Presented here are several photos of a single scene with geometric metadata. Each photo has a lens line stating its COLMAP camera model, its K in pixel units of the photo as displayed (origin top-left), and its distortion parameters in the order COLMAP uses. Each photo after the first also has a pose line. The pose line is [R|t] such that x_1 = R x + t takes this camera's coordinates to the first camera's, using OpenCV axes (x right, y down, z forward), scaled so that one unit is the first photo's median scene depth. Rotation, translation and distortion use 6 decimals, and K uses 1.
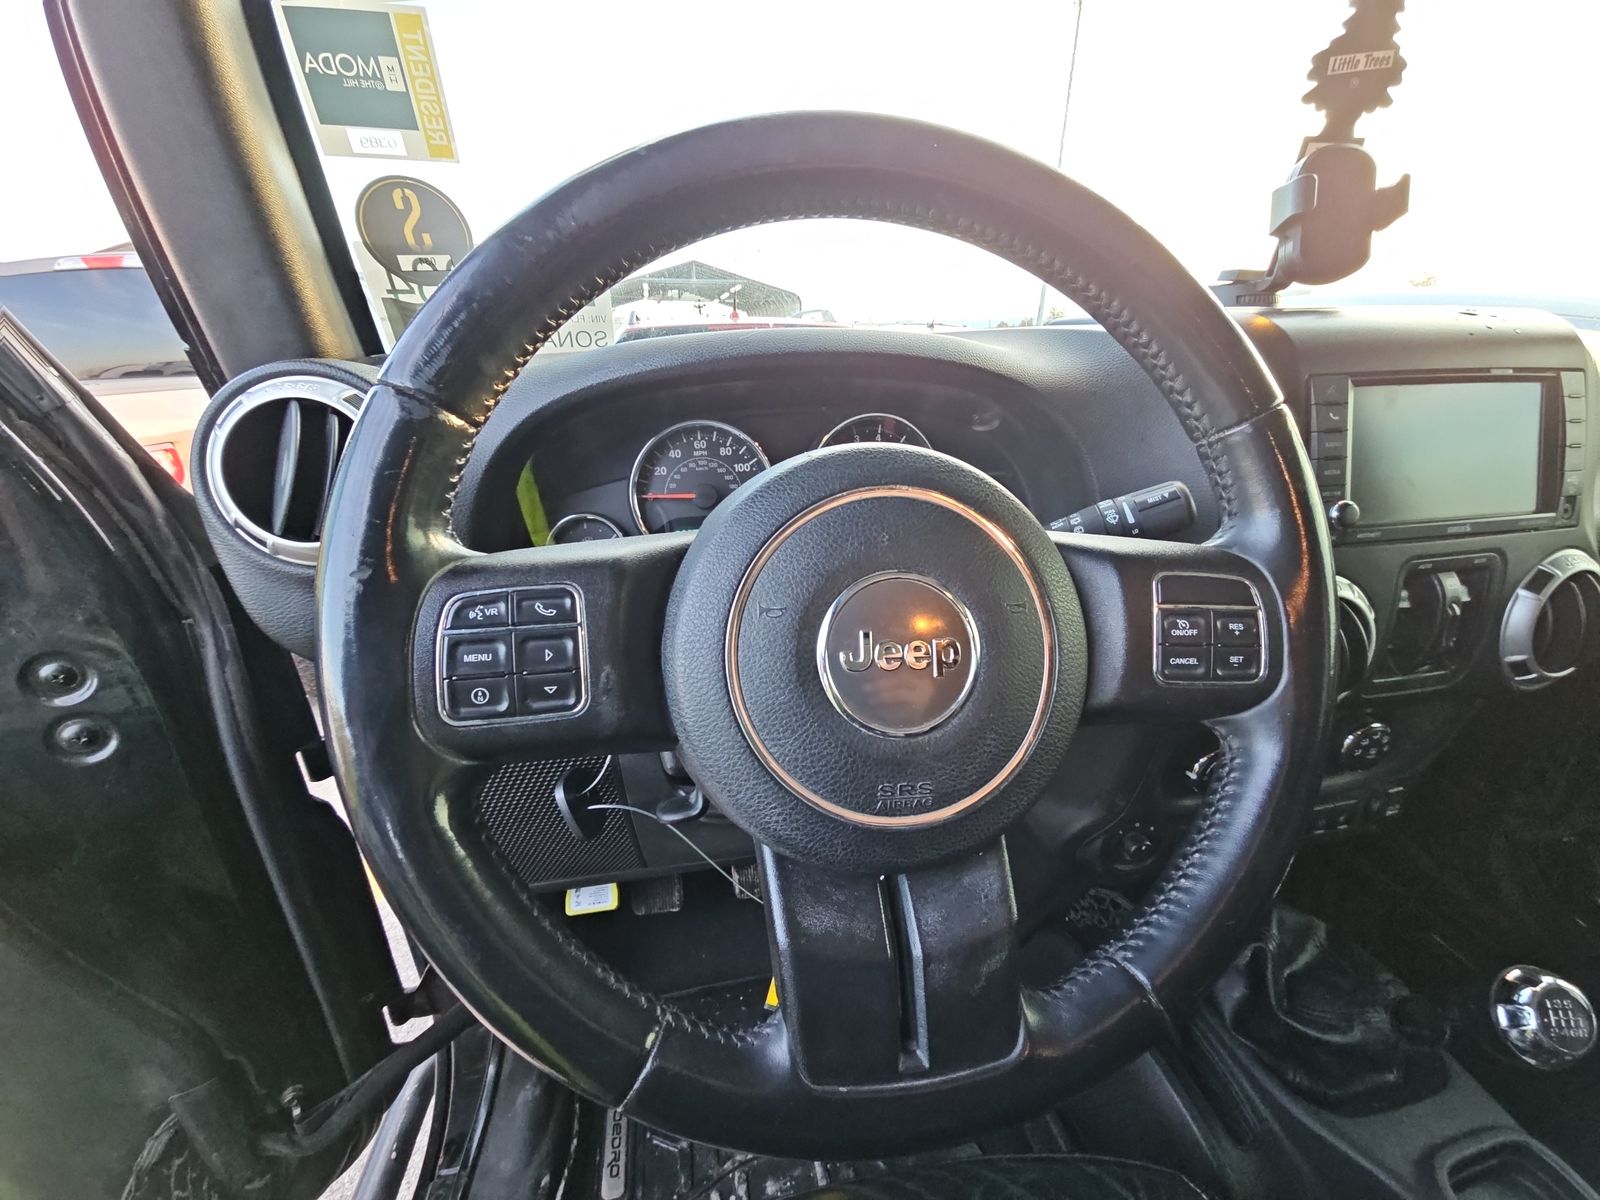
lens RADIAL K [[641.5, 0, 792.2], [0, 641.5, 606.2], [0, 0, 1]] dist [0.028712, -0.019236]
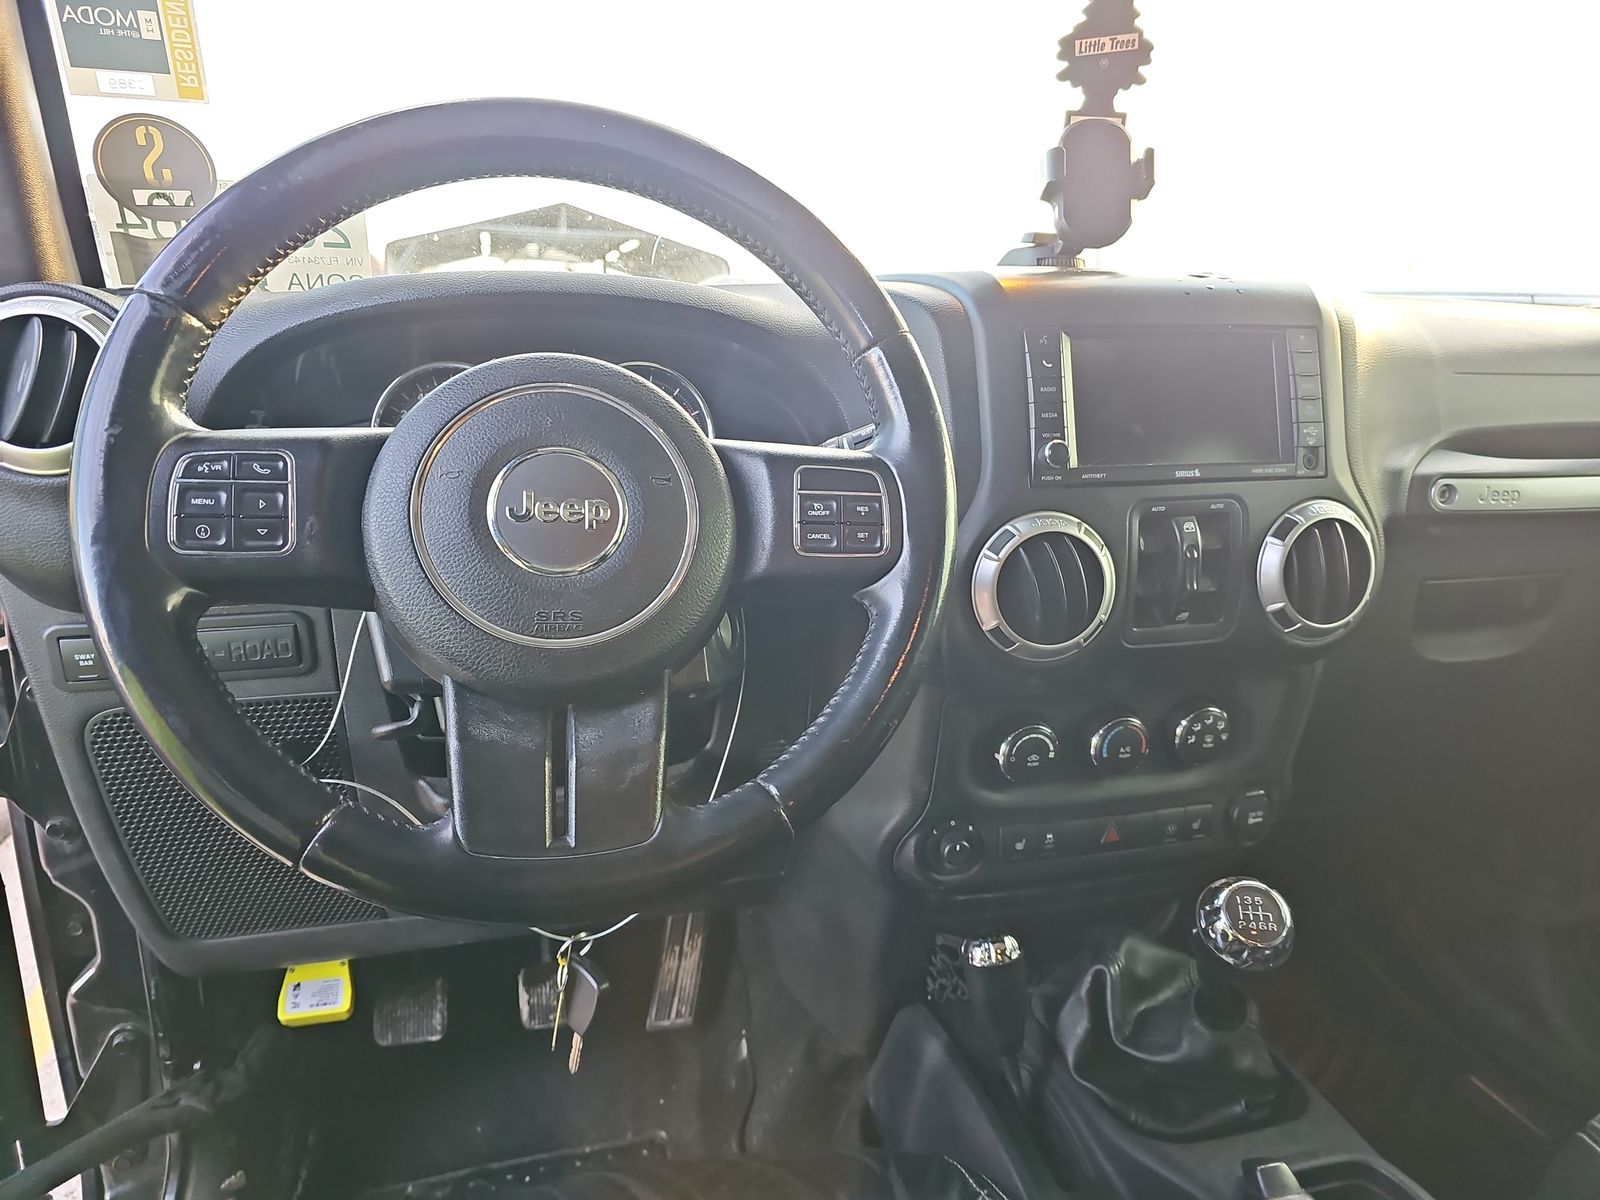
lens RADIAL K [[1064.6, 0, 800.0], [0, 1064.6, 600.0], [0, 0, 1]] dist [0.046228, -0.052190]
pose [[0.997196, 0.005496, 0.074626, 0.278438], [0.005049, 0.990084, -0.140383, 0.311968], [-0.074658, 0.140366, 0.987281, -0.605915]]
